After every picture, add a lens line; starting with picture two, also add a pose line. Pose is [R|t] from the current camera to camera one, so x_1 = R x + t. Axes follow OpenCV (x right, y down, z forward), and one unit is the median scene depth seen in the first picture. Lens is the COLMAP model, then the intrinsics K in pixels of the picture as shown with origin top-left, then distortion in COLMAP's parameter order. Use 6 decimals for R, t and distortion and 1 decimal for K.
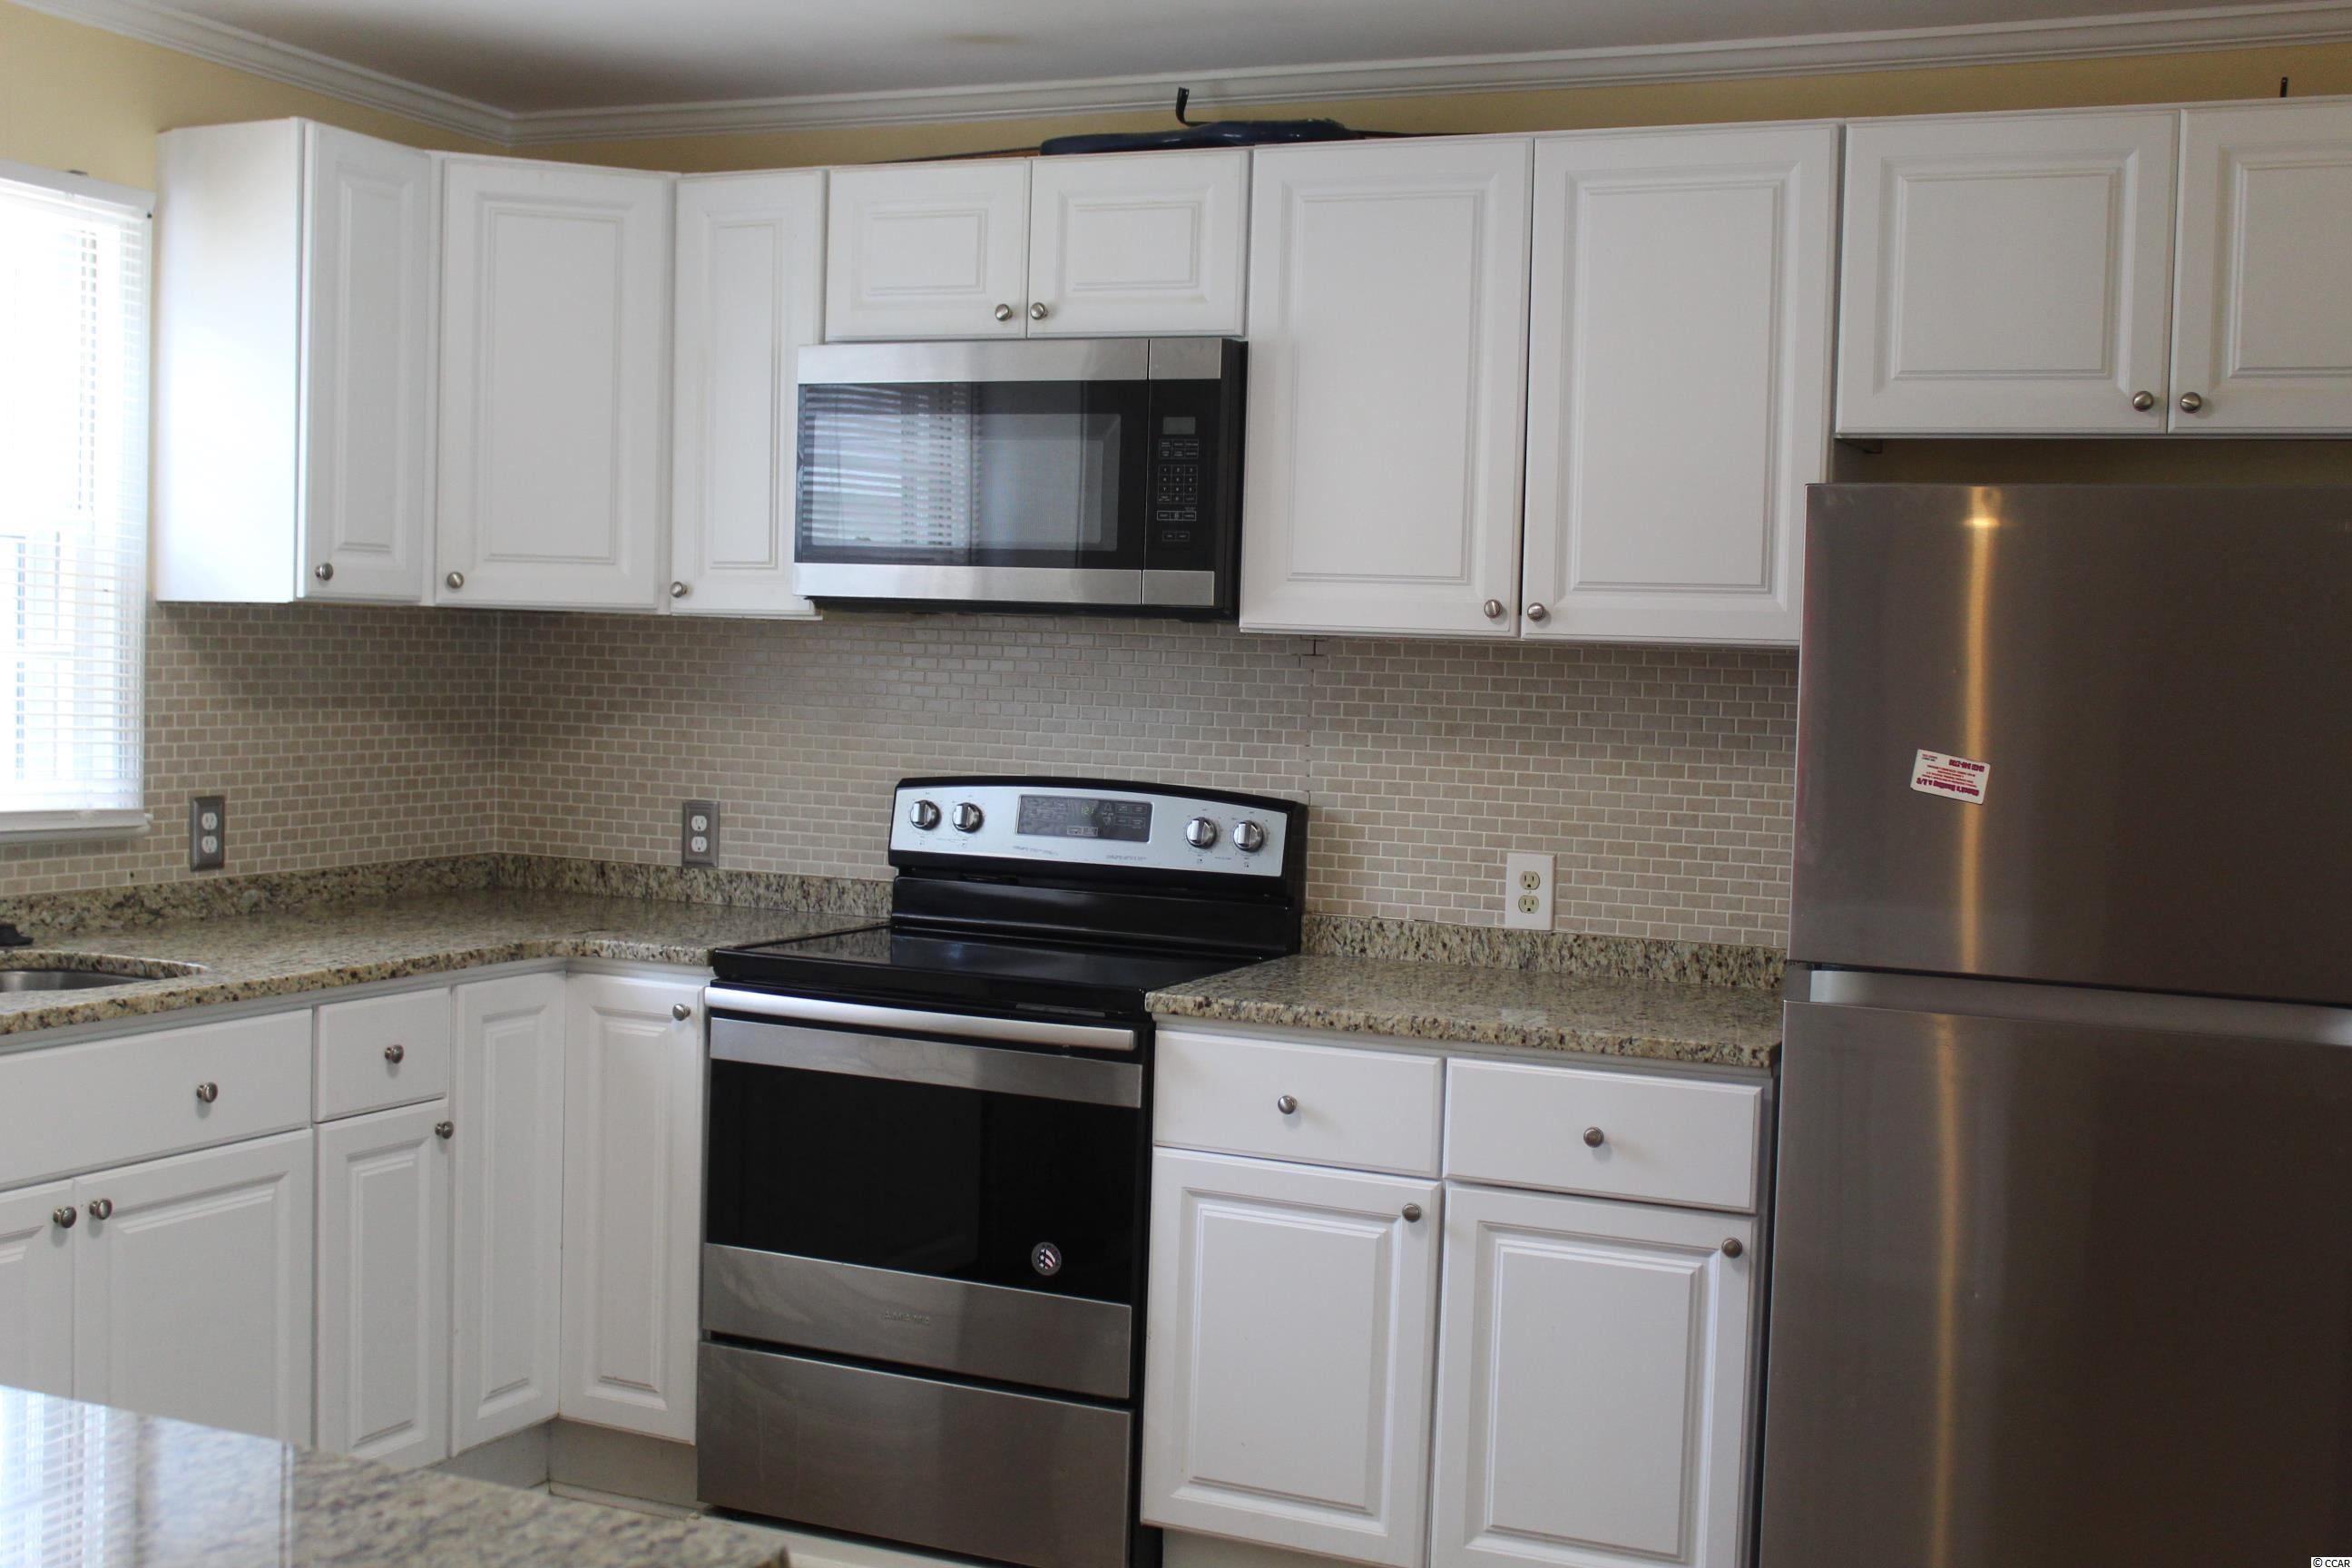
lens RADIAL K [[2725.7, 0, 1173.5], [0, 2725.7, 776.0], [0, 0, 1]] dist [-0.056003, 0.000000]
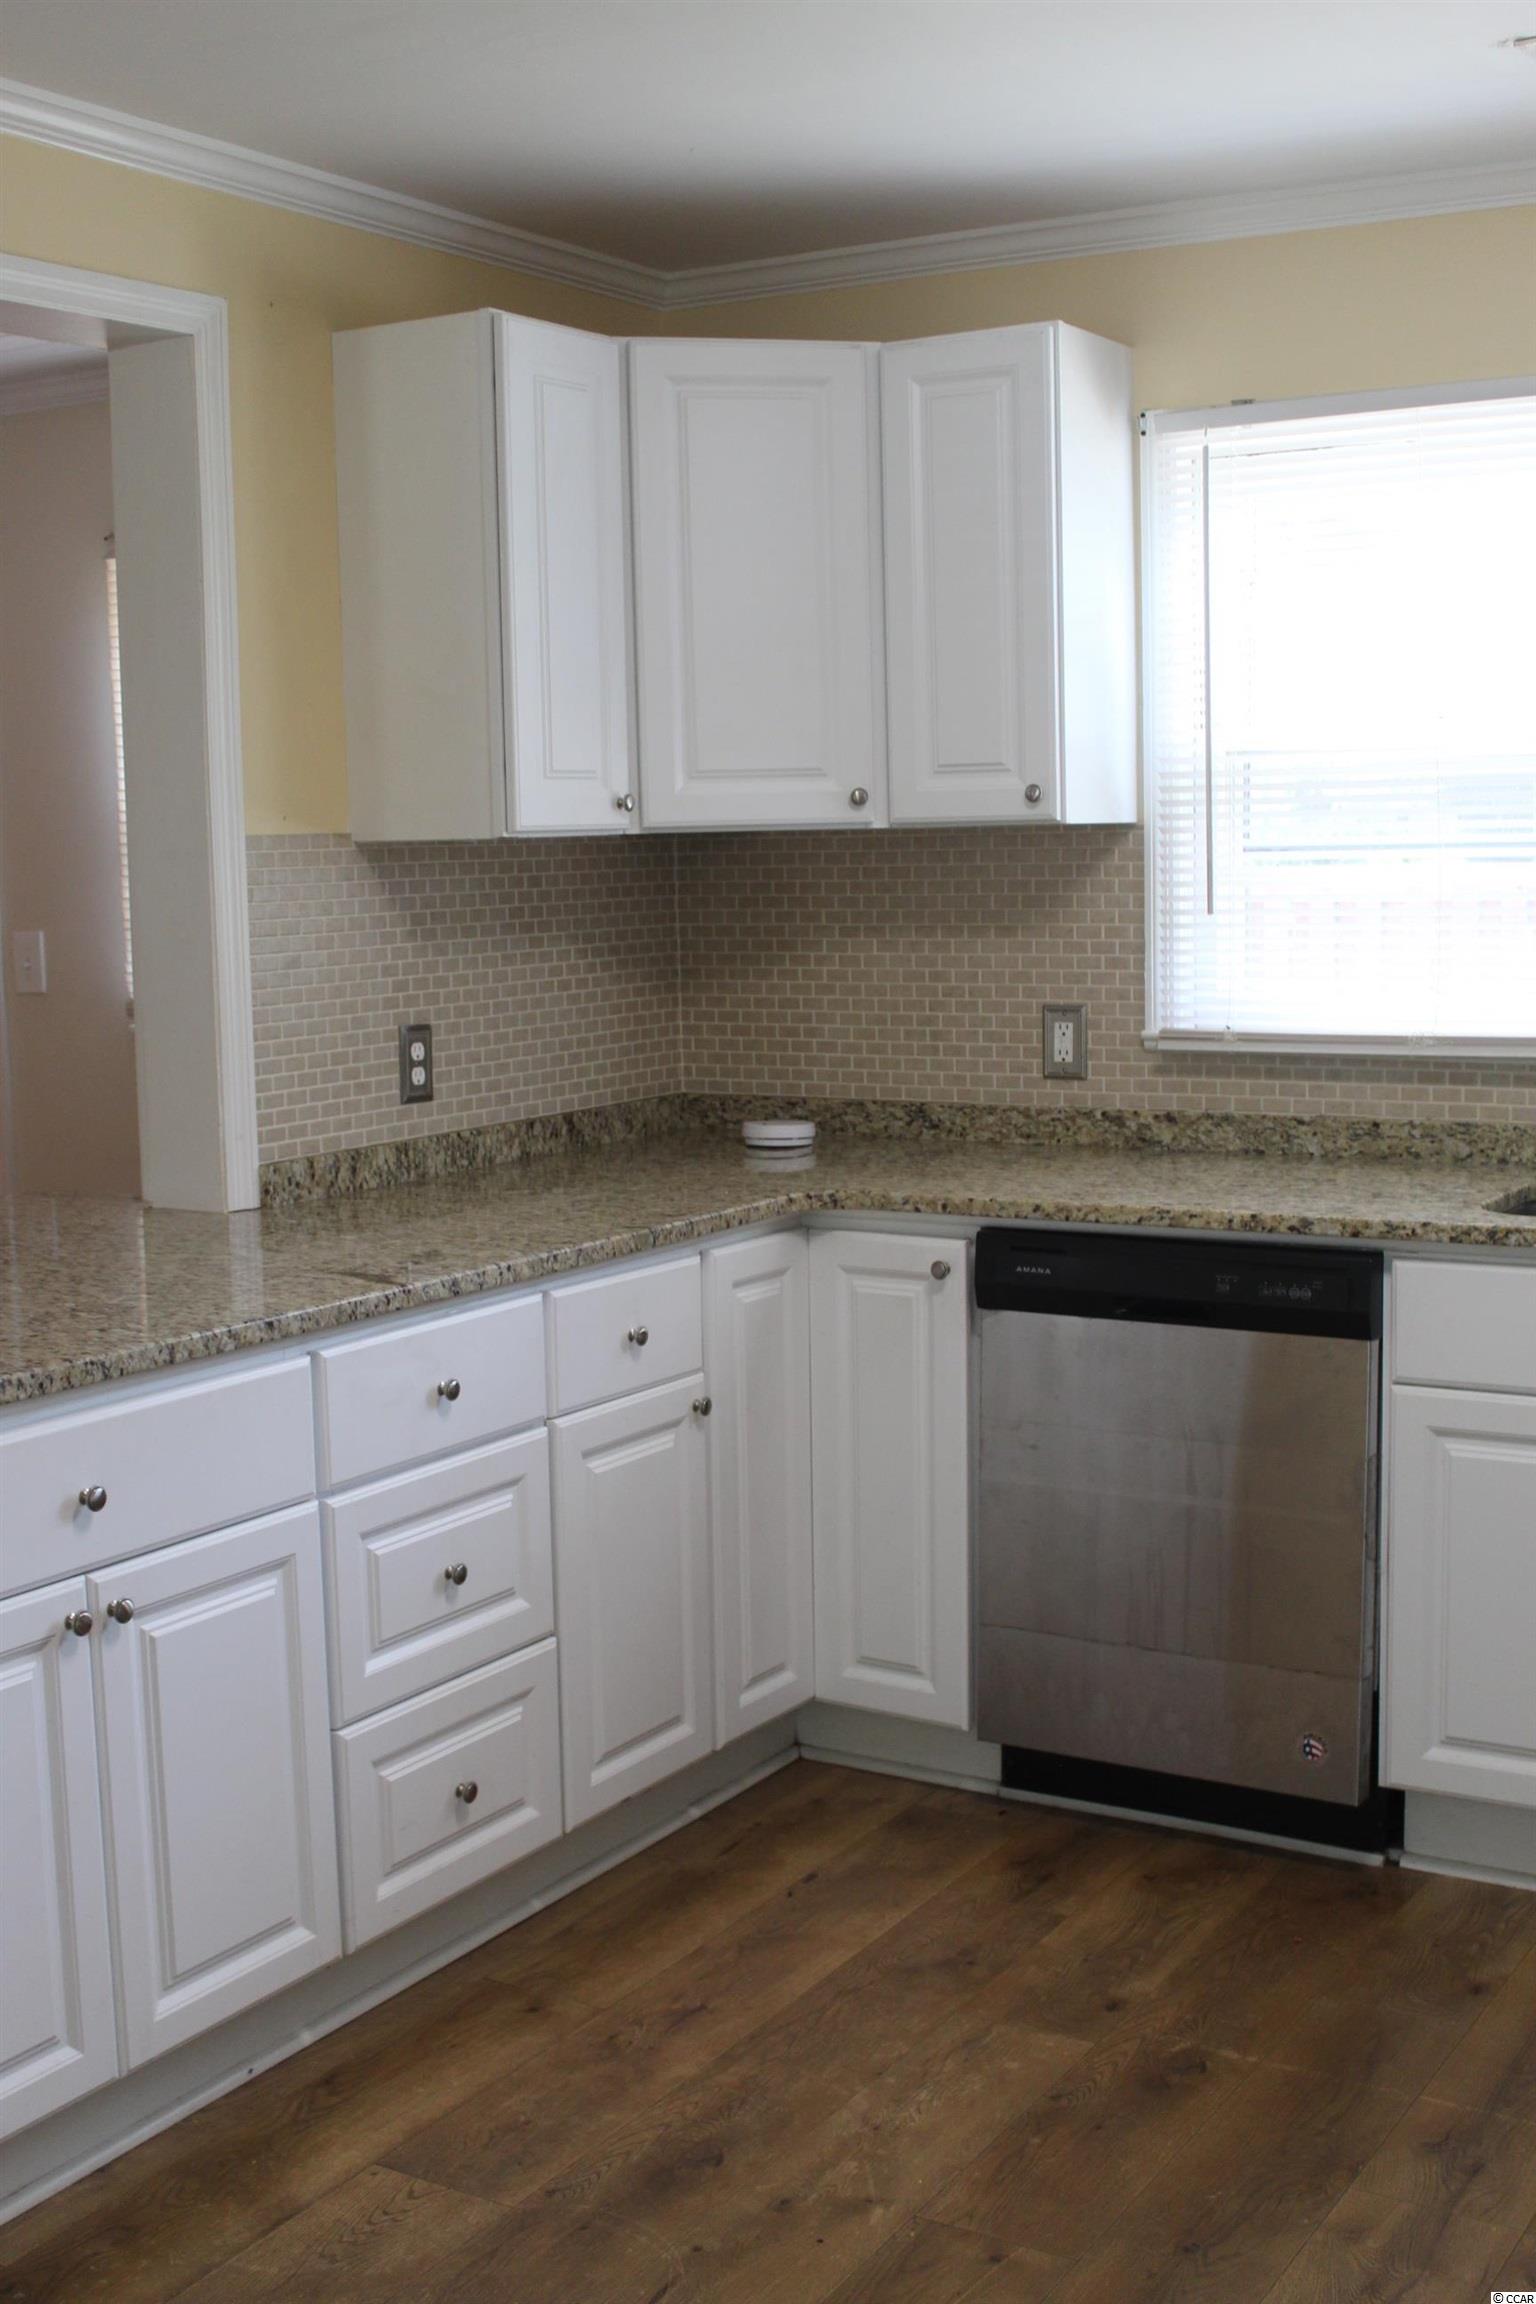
lens RADIAL K [[2773.1, 0, 766.8], [0, 2773.1, 1151.0], [0, 0, 1]] dist [-0.005125, 0.000000]
pose [[-0.124268, 0.082133, -0.988844, 0.706890], [-0.033437, 0.995656, 0.086901, -0.044462], [0.991685, 0.043863, -0.120981, 1.294505]]
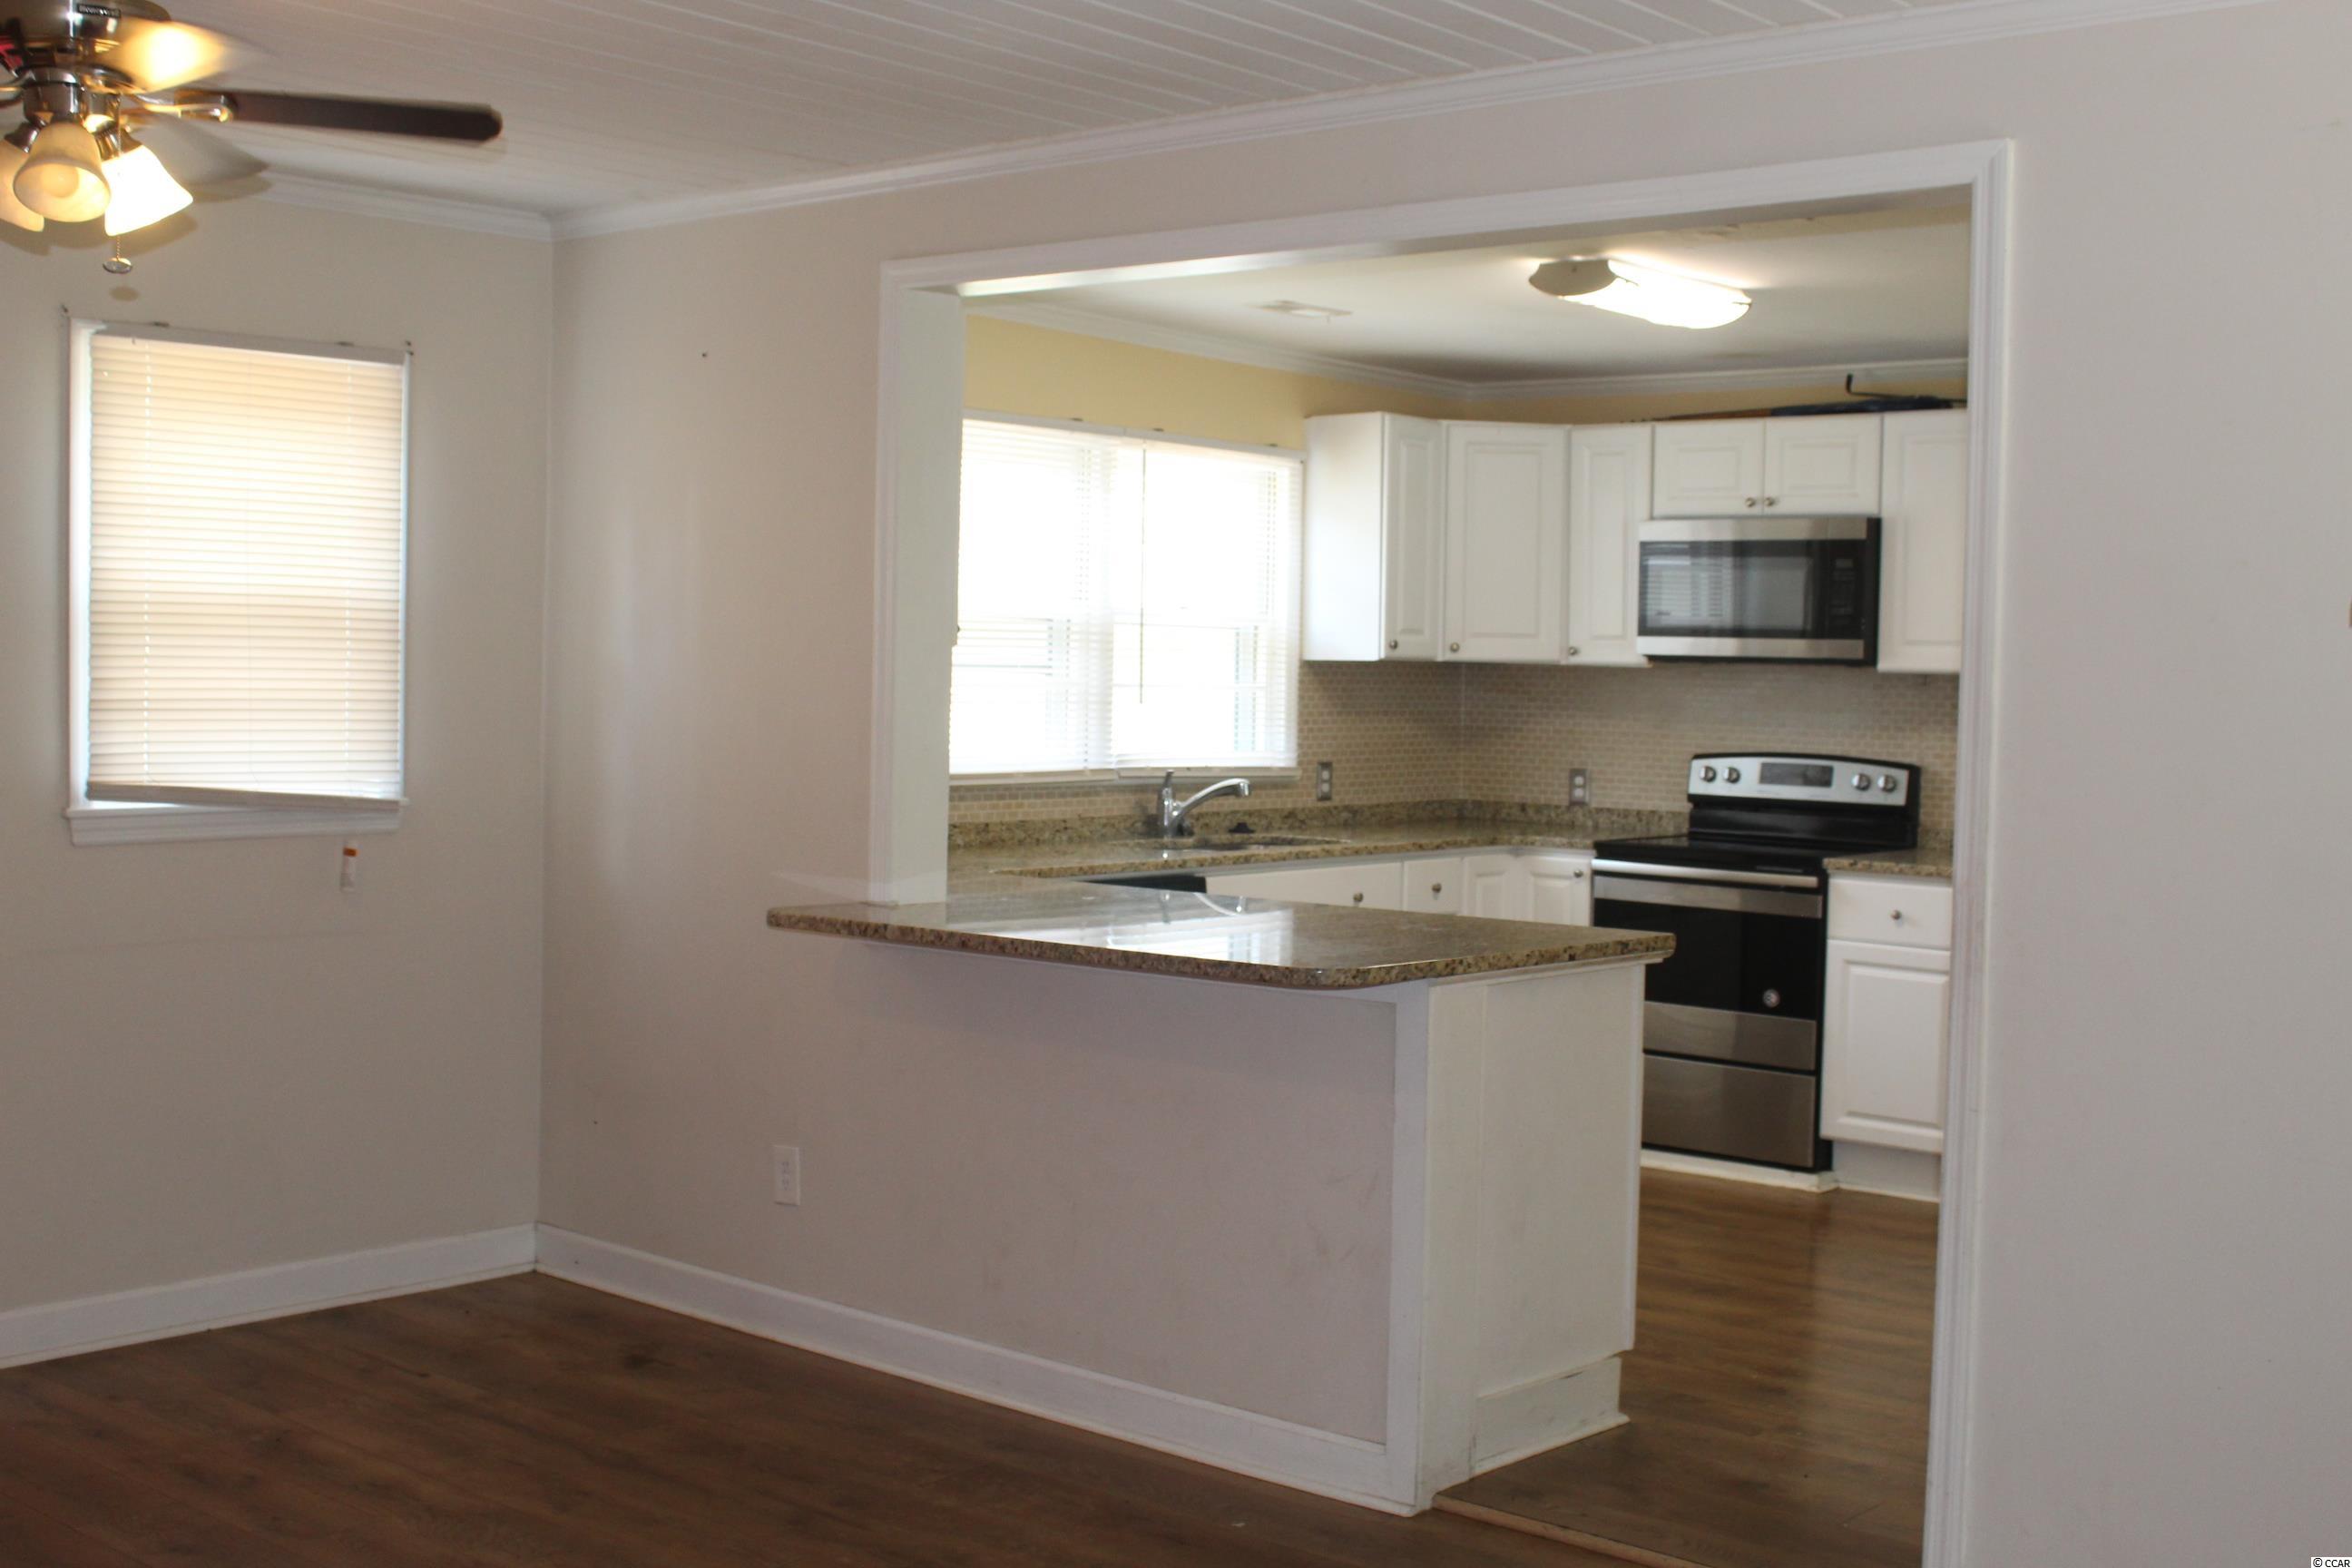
lens RADIAL K [[2725.7, 0, 1136.8], [0, 2725.7, 731.5], [0, 0, 1]] dist [-0.056003, 0.000000]
pose [[0.956611, -0.002661, -0.291355, 0.076706], [-0.005815, 0.999585, -0.028224, 0.041659], [0.291310, 0.028694, 0.956198, -0.889565]]
